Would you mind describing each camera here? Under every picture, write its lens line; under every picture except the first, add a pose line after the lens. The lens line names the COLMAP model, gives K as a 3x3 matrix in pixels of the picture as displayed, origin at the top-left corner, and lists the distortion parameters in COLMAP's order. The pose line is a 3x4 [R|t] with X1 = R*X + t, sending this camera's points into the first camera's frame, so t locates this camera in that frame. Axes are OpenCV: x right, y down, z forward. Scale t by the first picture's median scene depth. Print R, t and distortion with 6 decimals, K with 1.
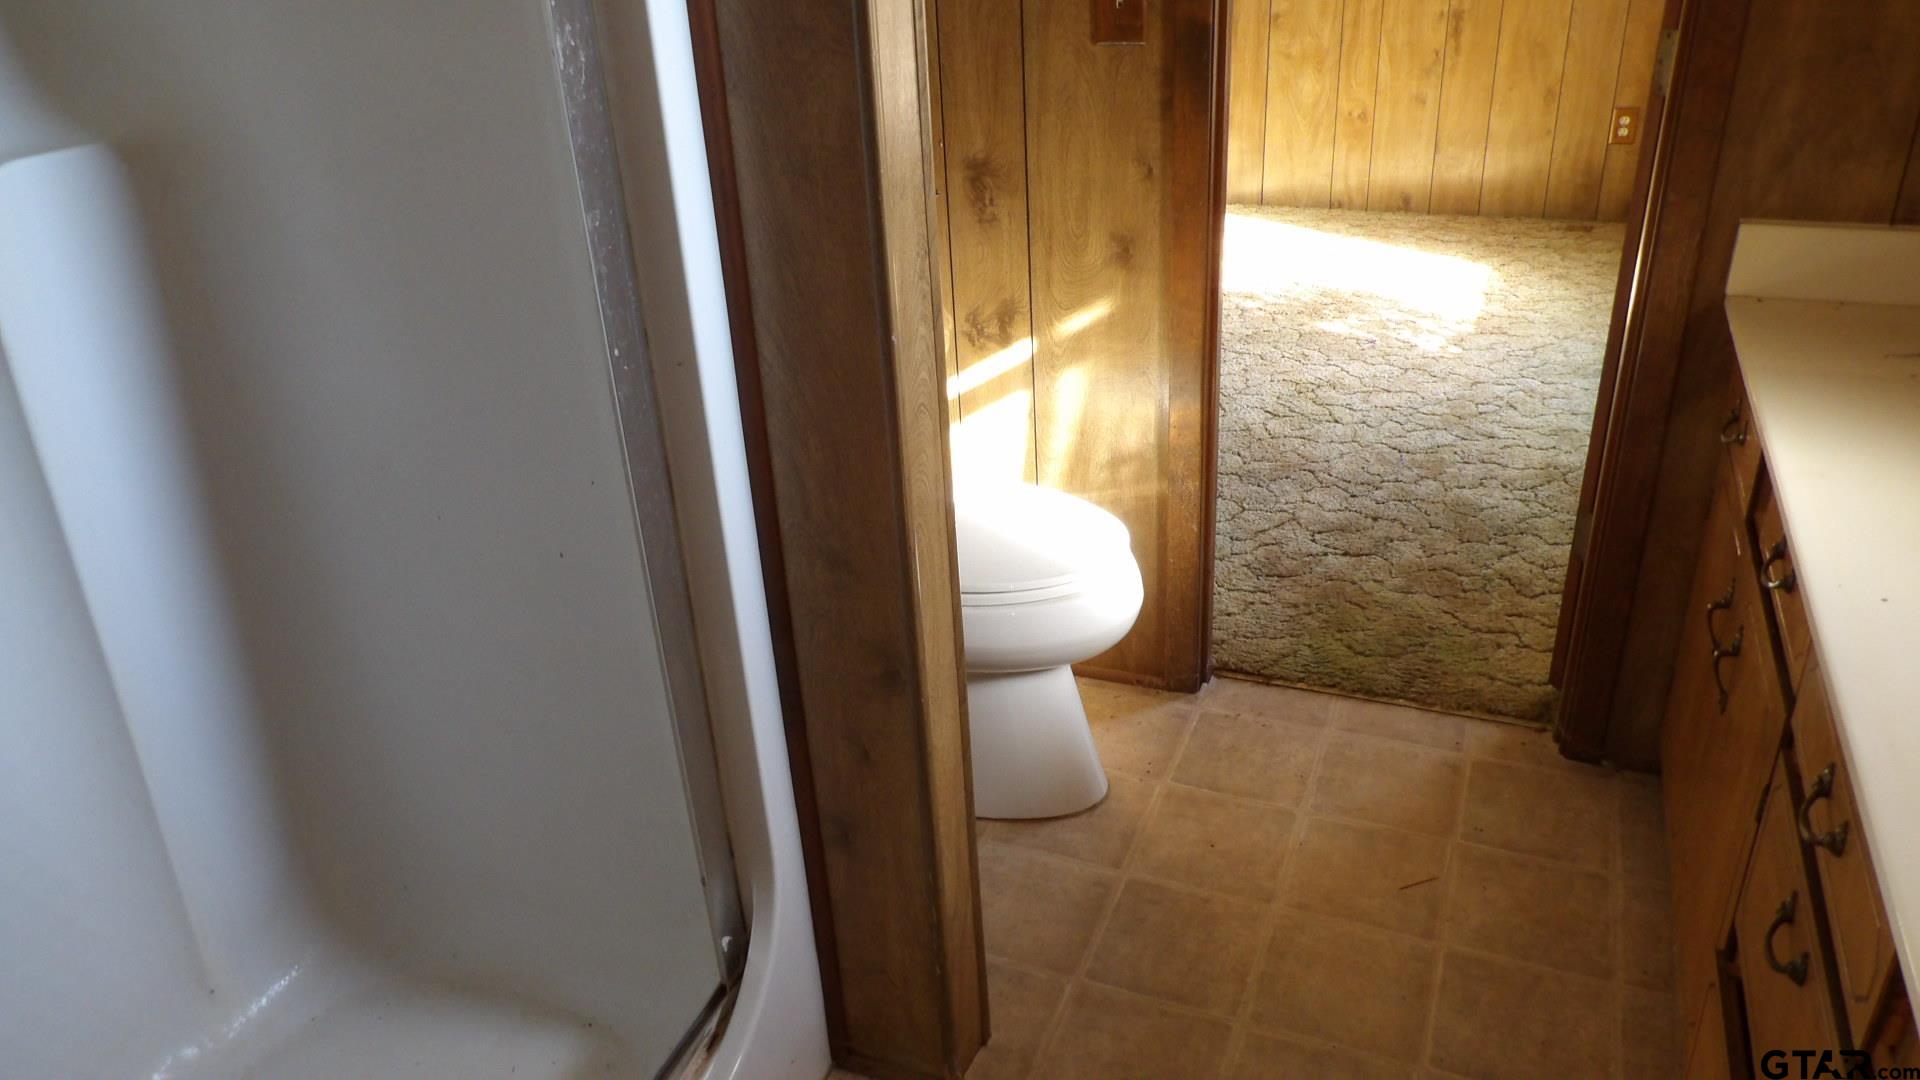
lens RADIAL K [[1355.1, 0, 961.7], [0, 1355.1, 534.4], [0, 0, 1]] dist [-0.003852, 0.012860]
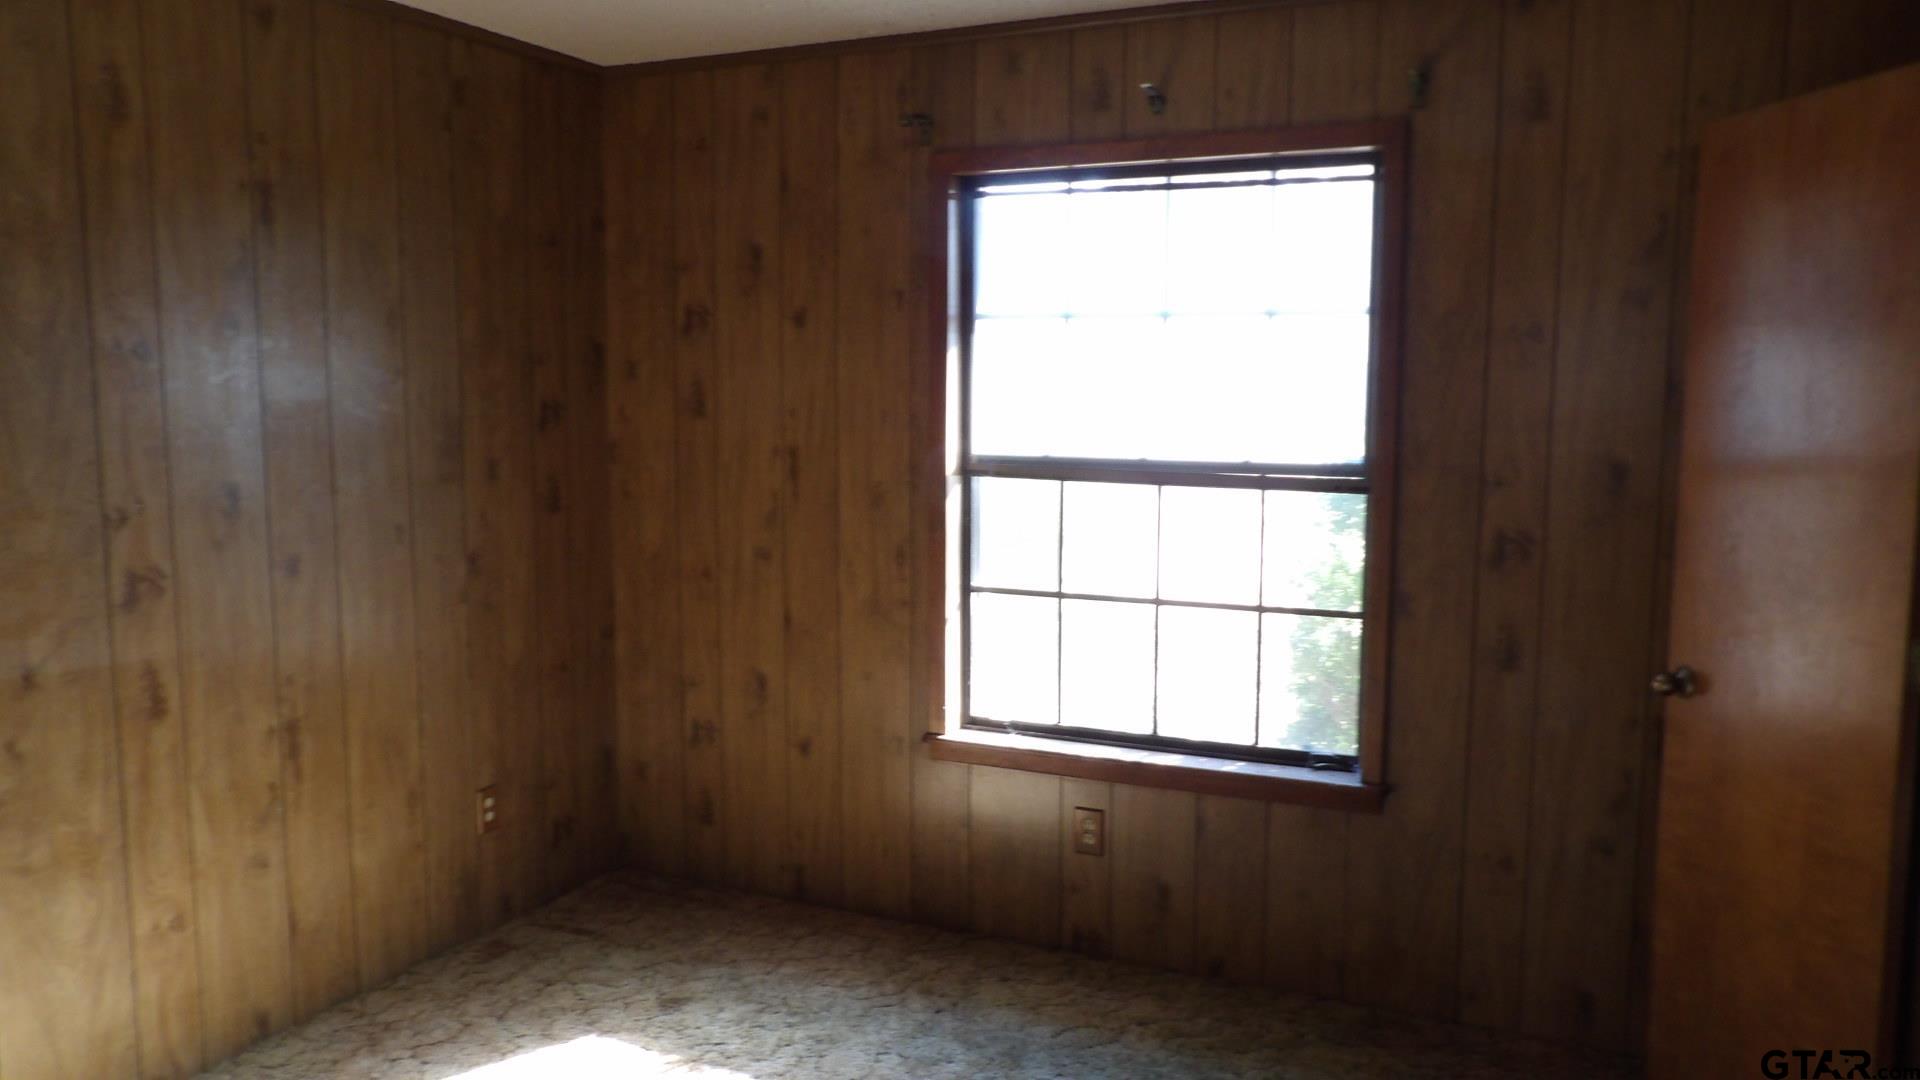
lens RADIAL K [[1355.1, 0, 975.2], [0, 1355.1, 540.6], [0, 0, 1]] dist [-0.003852, 0.012860]
pose [[0.038830, -0.068055, 0.996926, -0.255169], [0.453919, 0.890001, 0.043076, -0.334773], [-0.890197, 0.450851, 0.065450, 0.613242]]
